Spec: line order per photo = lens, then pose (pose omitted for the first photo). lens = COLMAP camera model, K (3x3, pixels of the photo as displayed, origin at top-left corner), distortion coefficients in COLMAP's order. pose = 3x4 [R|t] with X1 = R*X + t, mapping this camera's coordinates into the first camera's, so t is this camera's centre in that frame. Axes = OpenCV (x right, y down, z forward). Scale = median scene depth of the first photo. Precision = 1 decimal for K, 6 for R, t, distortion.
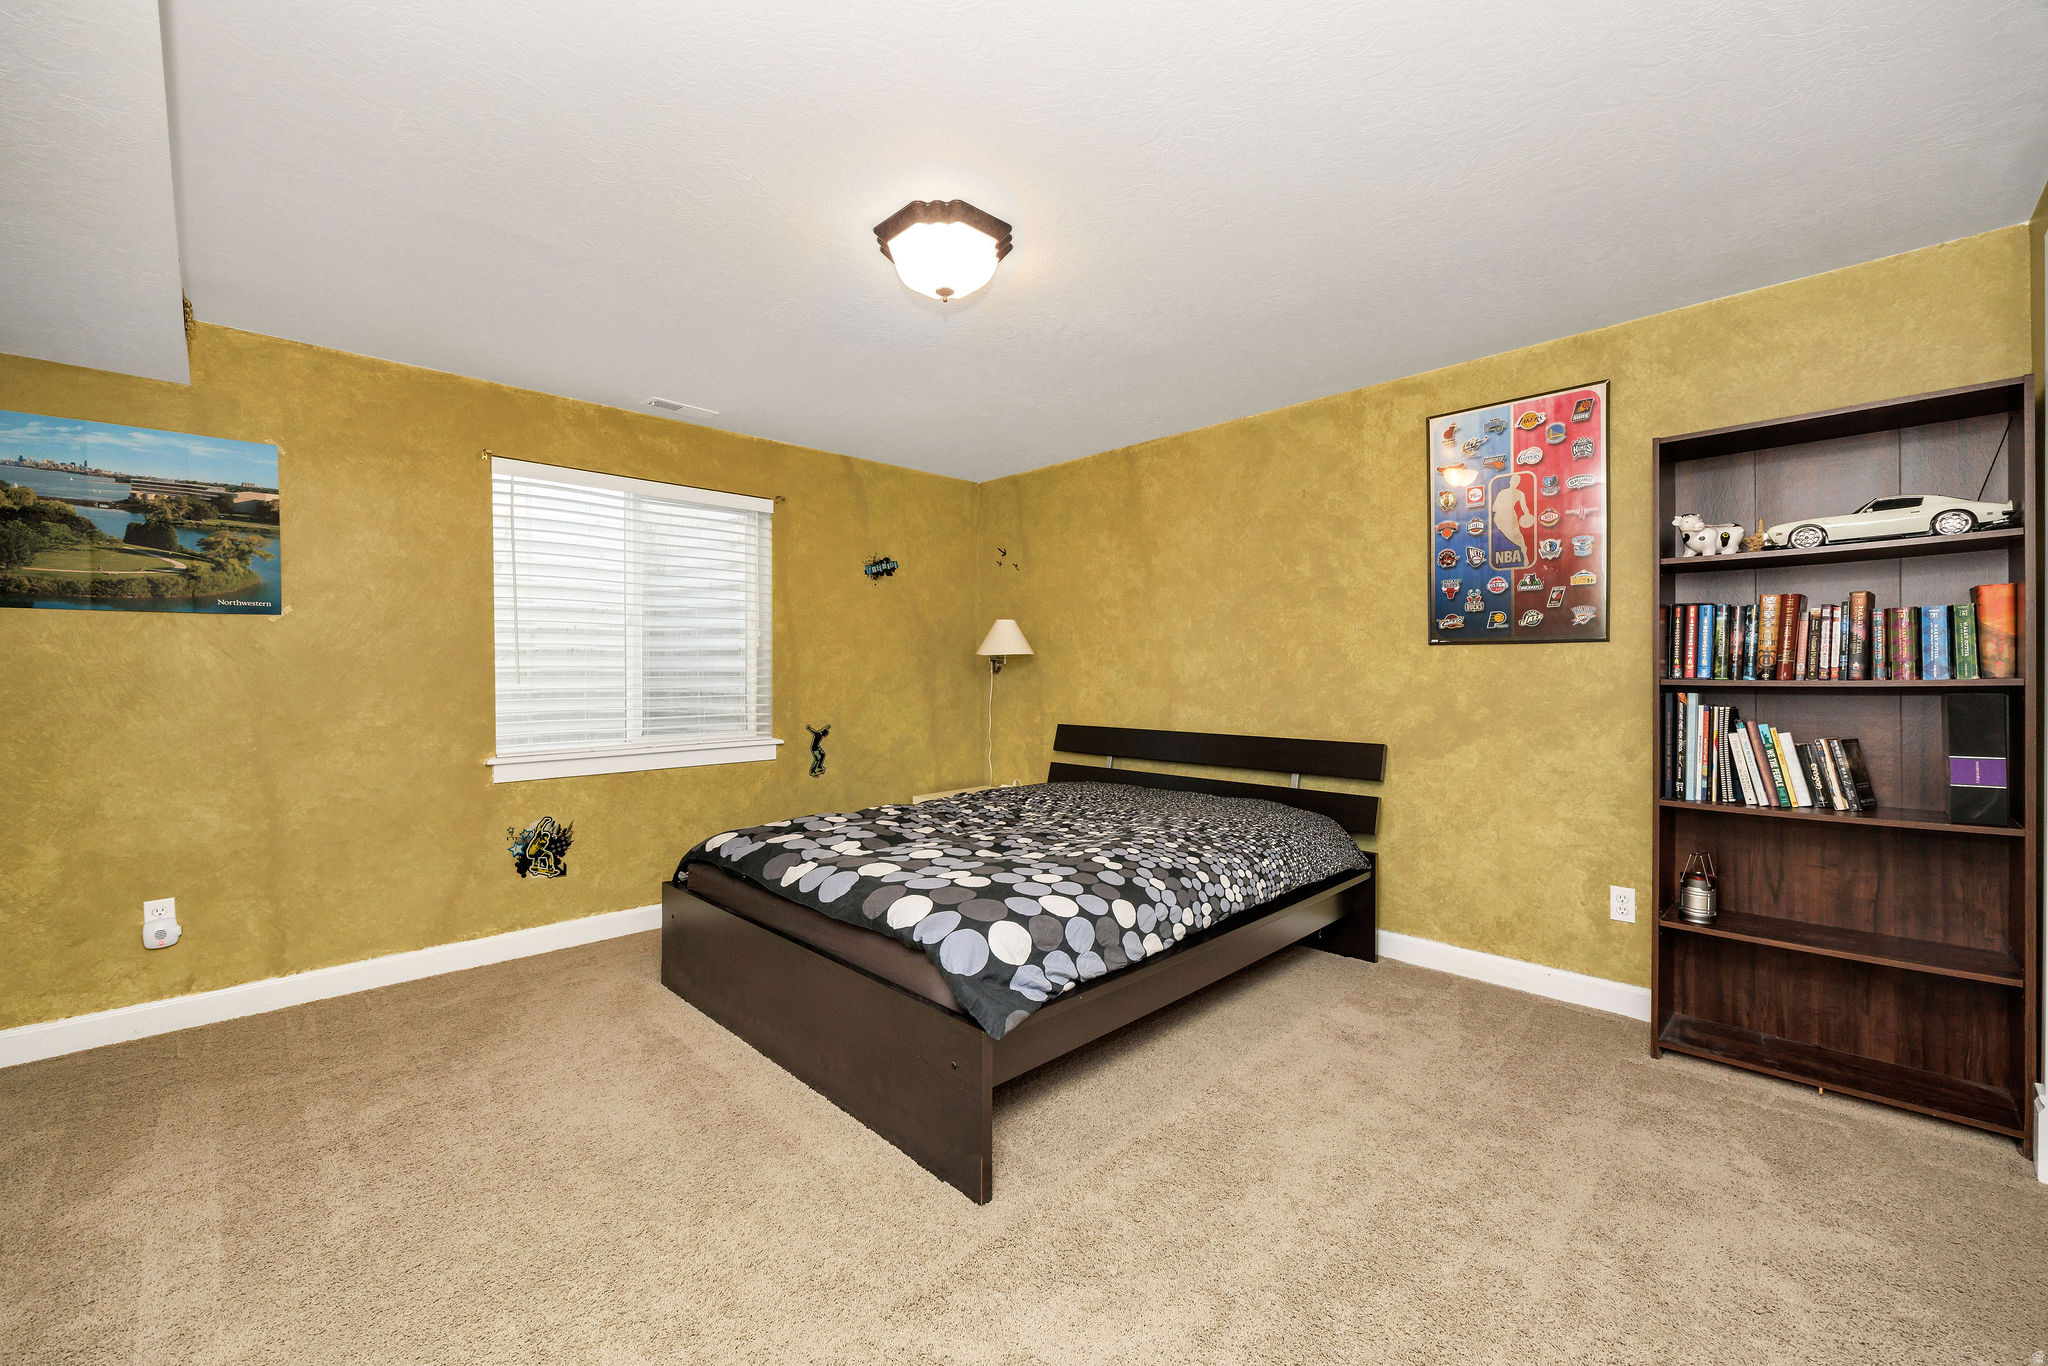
lens RADIAL K [[828.1, 0, 1024.9], [0, 828.1, 675.3], [0, 0, 1]] dist [0.001925, 0.000067]
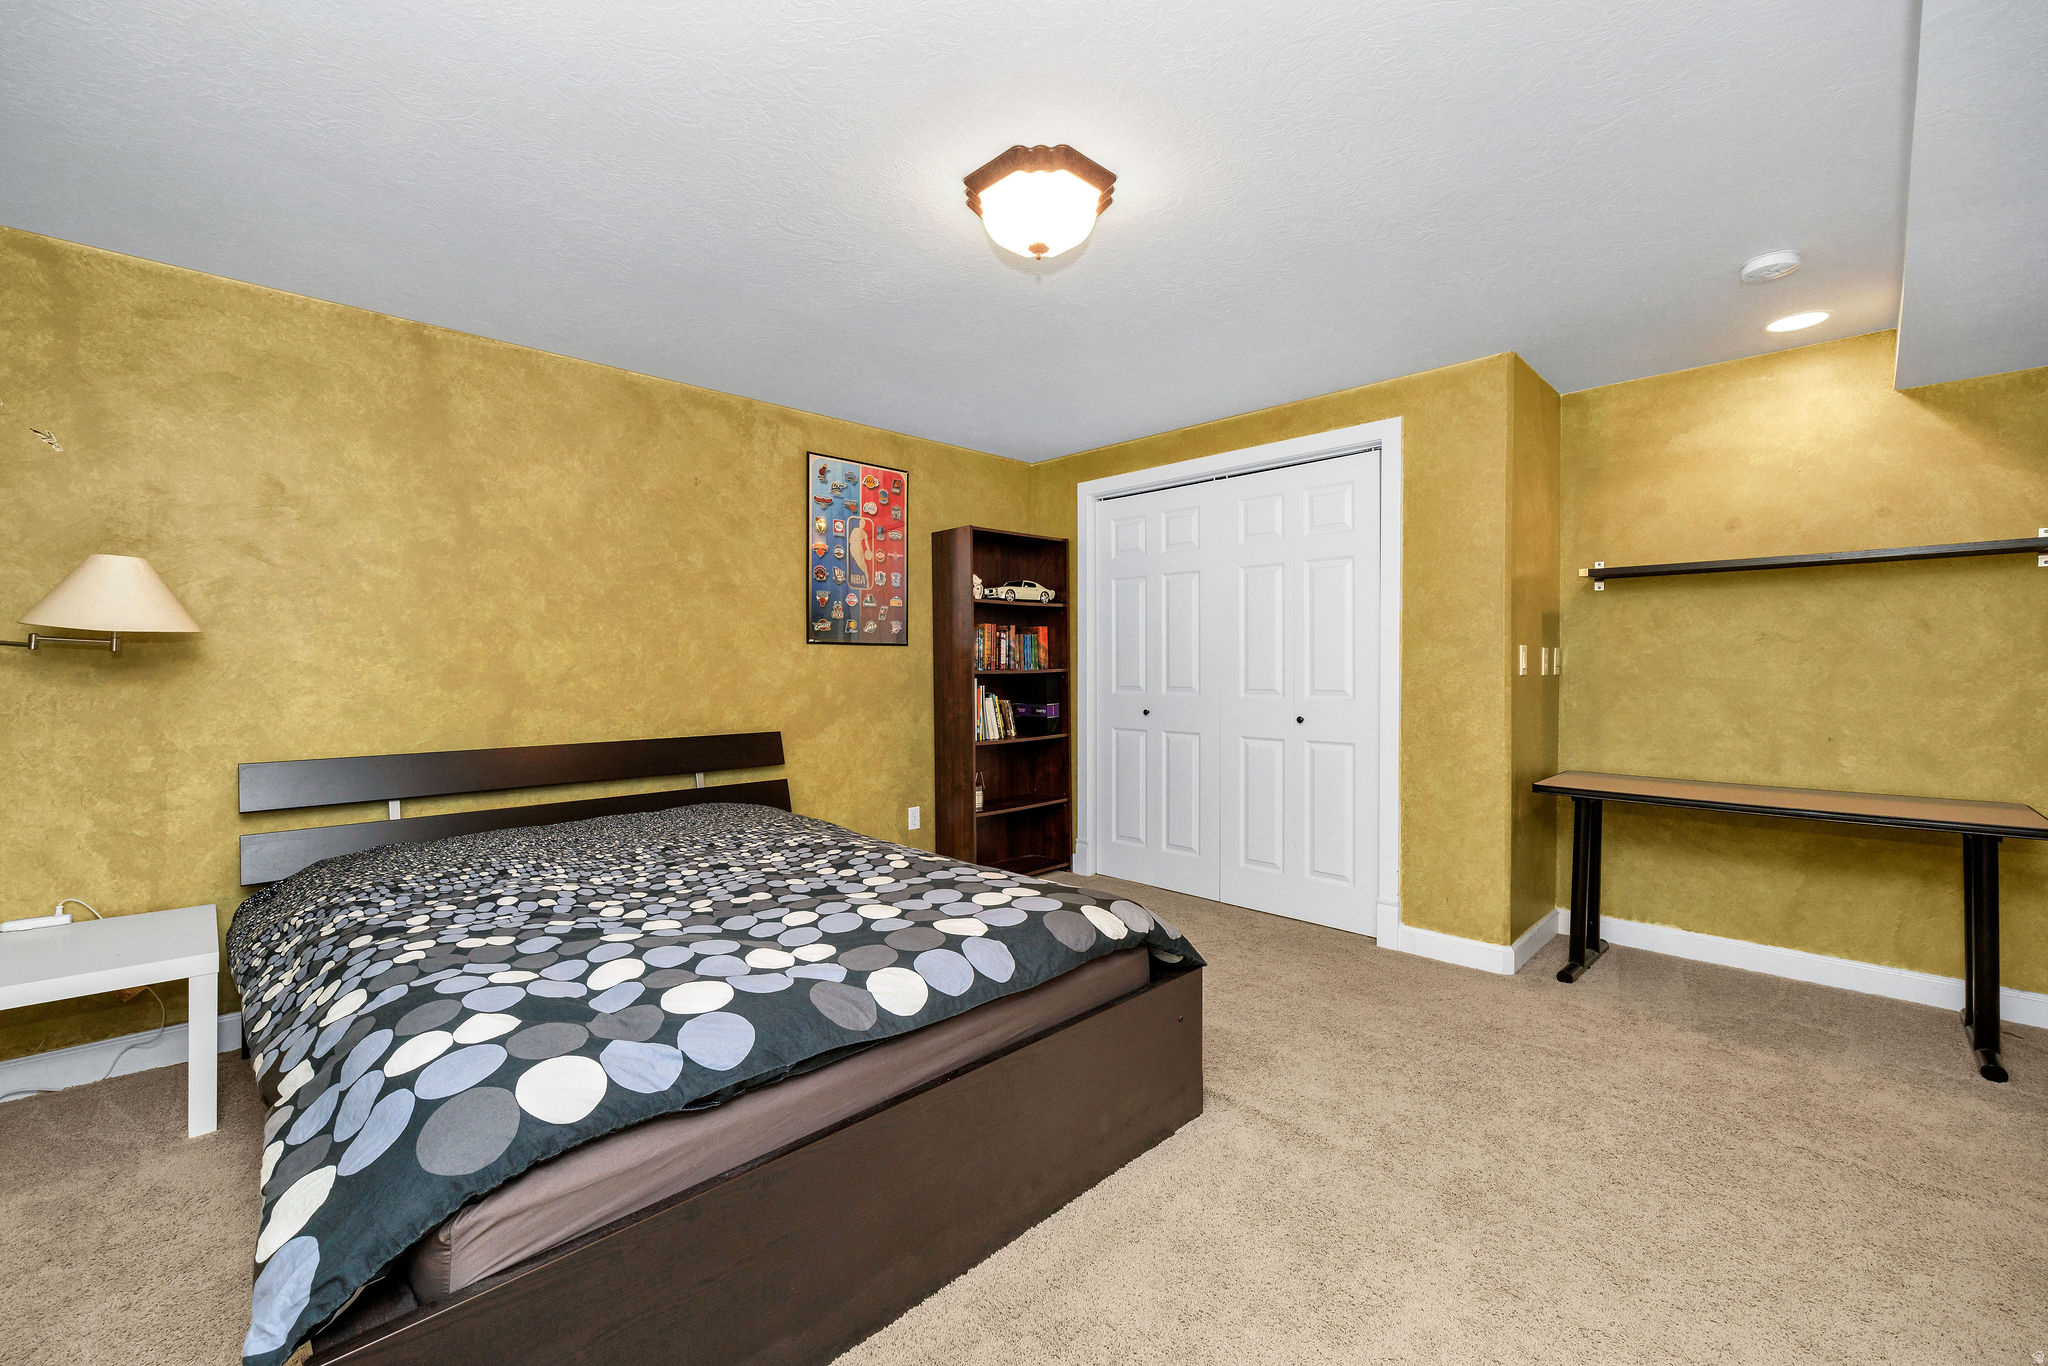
lens RADIAL K [[828.1, 0, 1025.0], [0, 828.1, 674.3], [0, 0, 1]] dist [0.001925, 0.000067]
pose [[0.007403, -0.009305, 0.999929, -0.678076], [0.006337, 0.999937, 0.009258, -0.001622], [-0.999953, 0.006268, 0.007461, 0.662562]]
